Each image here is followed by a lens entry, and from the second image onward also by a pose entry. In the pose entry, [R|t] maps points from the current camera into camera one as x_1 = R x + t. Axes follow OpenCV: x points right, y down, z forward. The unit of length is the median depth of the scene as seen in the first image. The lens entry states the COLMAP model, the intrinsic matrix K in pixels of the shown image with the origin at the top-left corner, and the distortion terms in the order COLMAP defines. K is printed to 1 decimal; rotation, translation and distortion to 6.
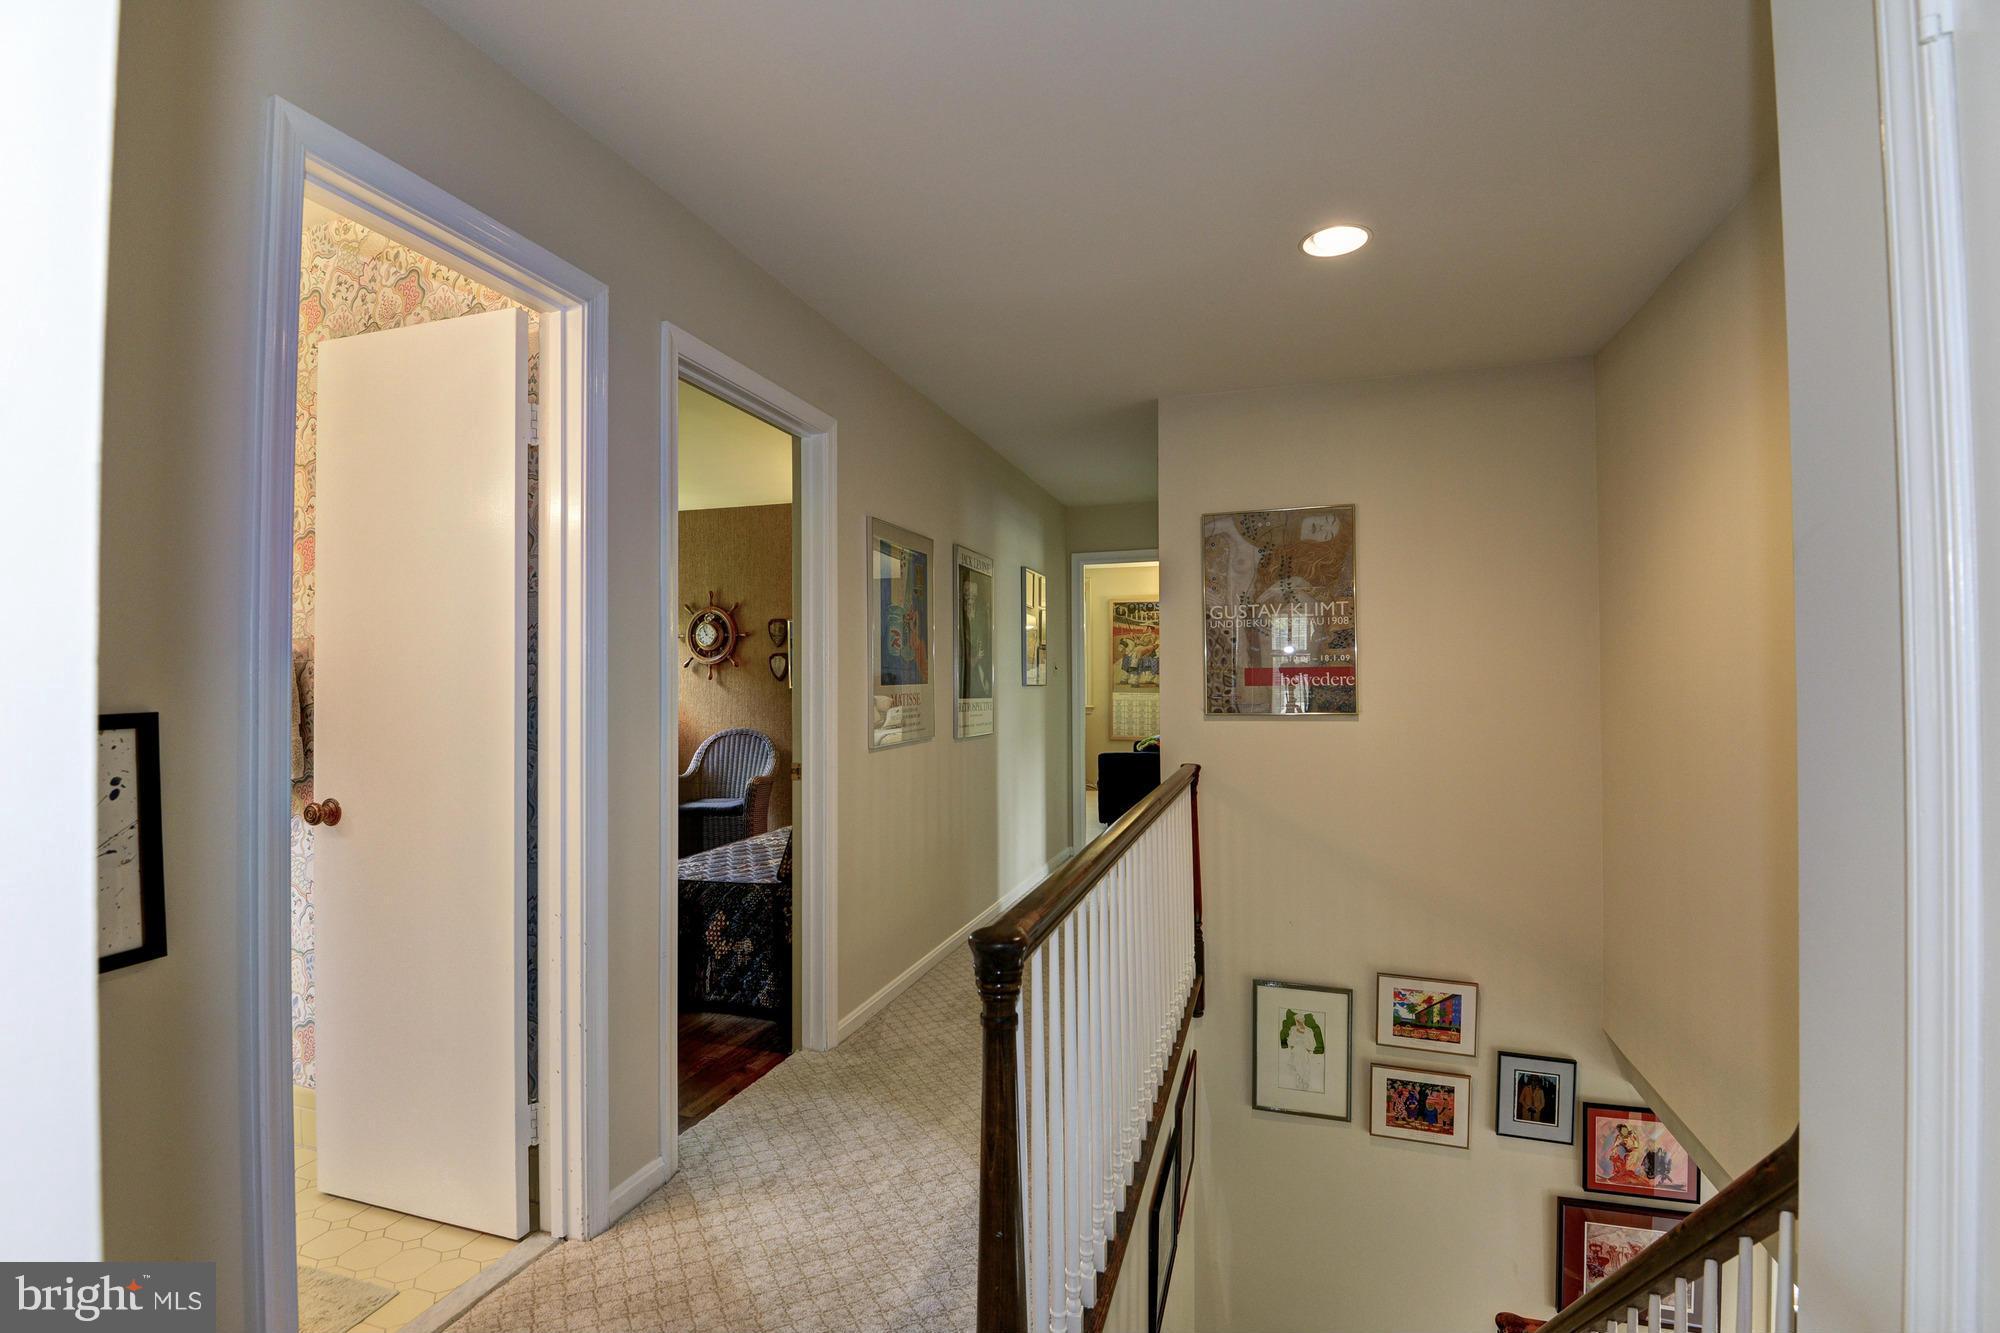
lens RADIAL K [[938.9, 0, 989.2], [0, 938.9, 667.6], [0, 0, 1]] dist [-0.012635, -0.006922]
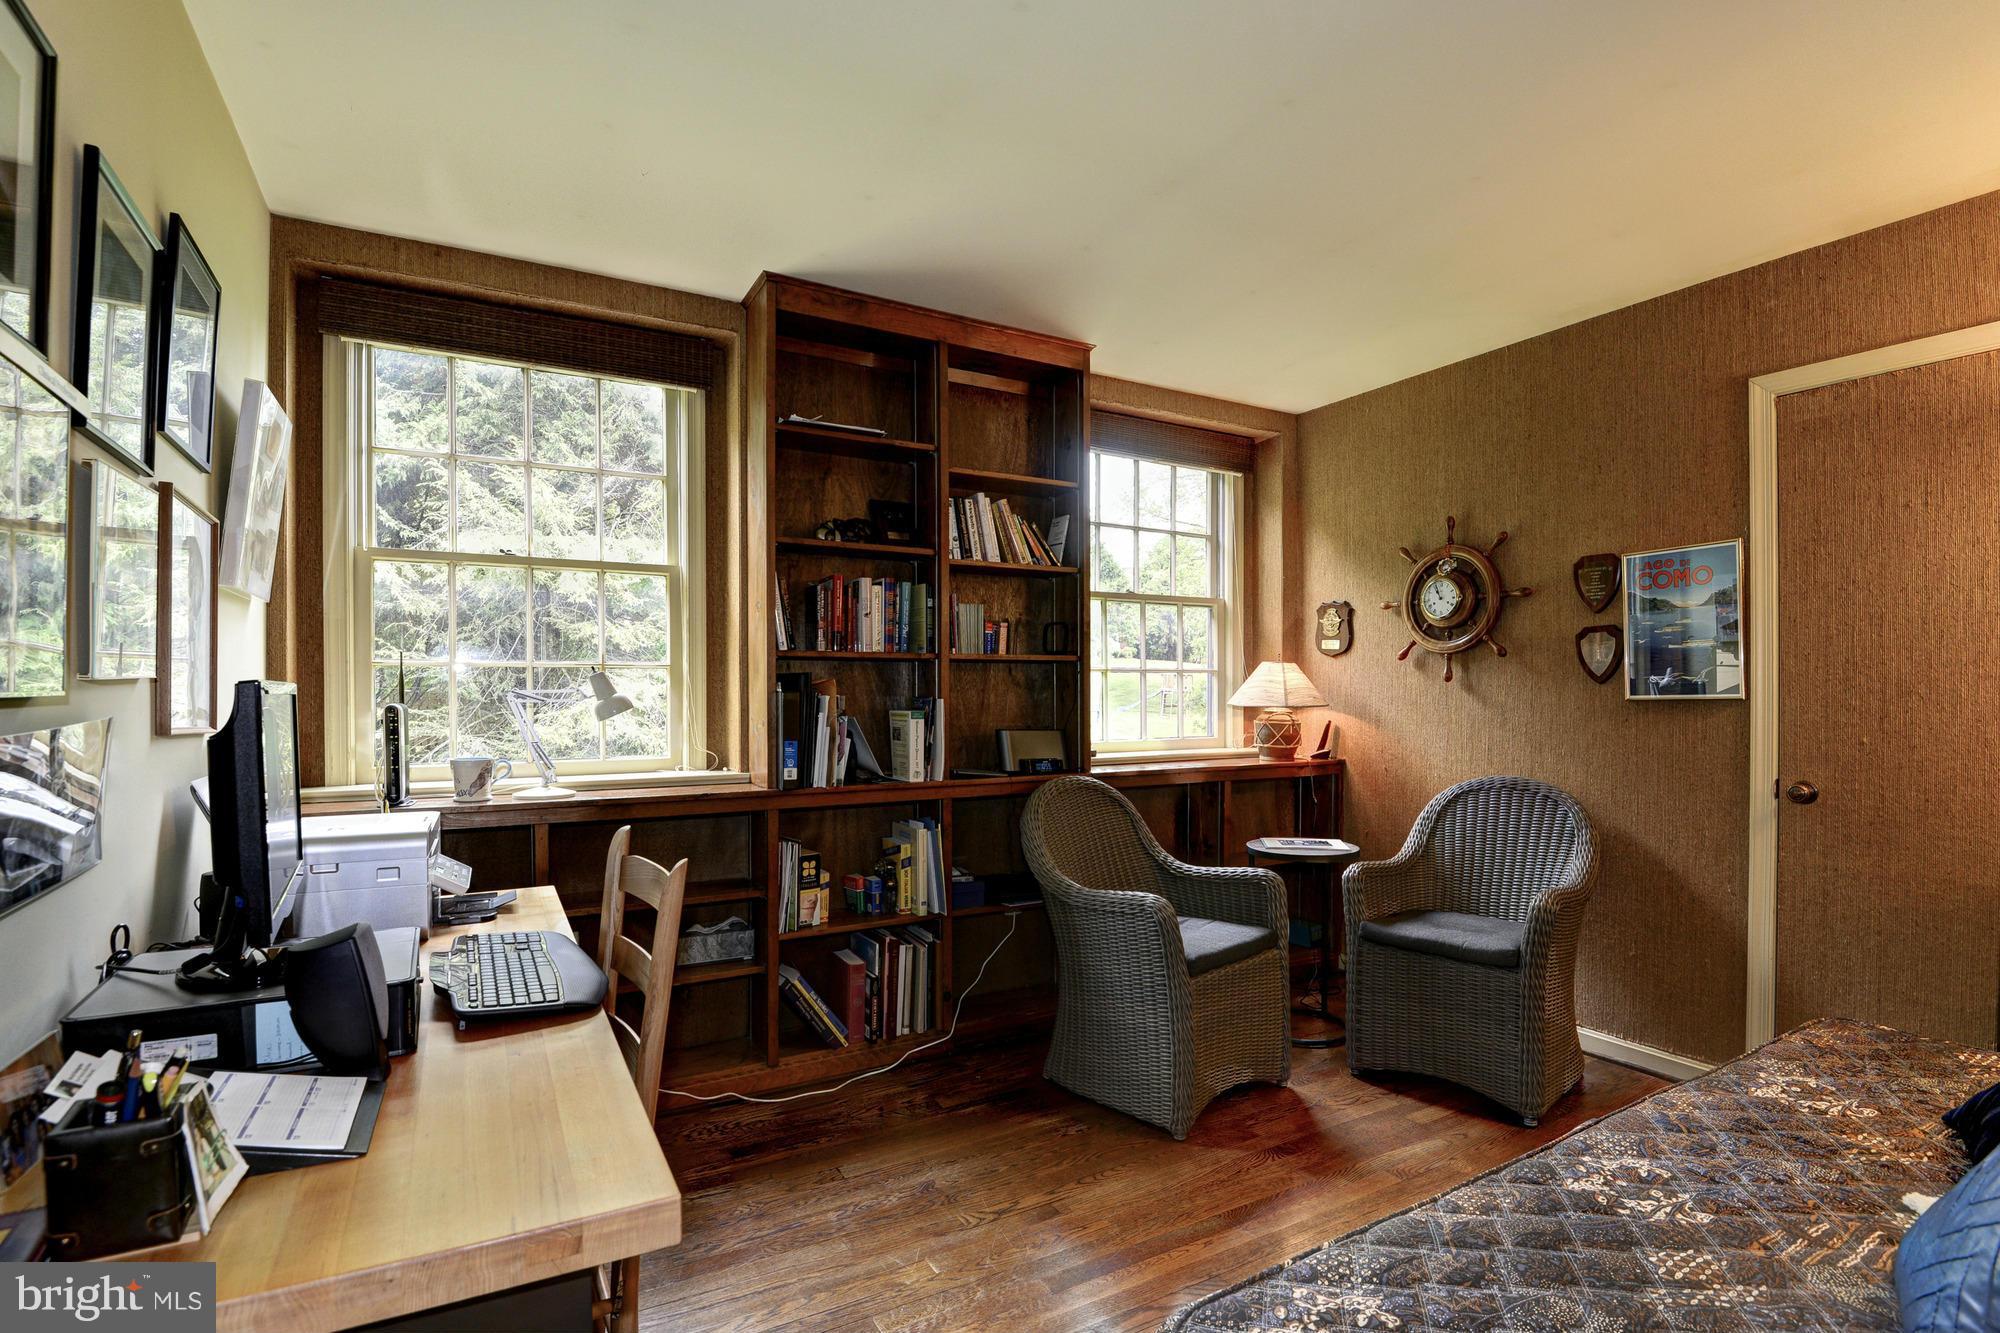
lens RADIAL K [[938.9, 0, 988.3], [0, 938.9, 680.4], [0, 0, 1]] dist [-0.012635, -0.006922]
pose [[0.731498, 0.002479, -0.681839, -0.127644], [0.001756, 0.999983, 0.005519, 0.009333], [0.681841, -0.005234, 0.731482, 0.438733]]
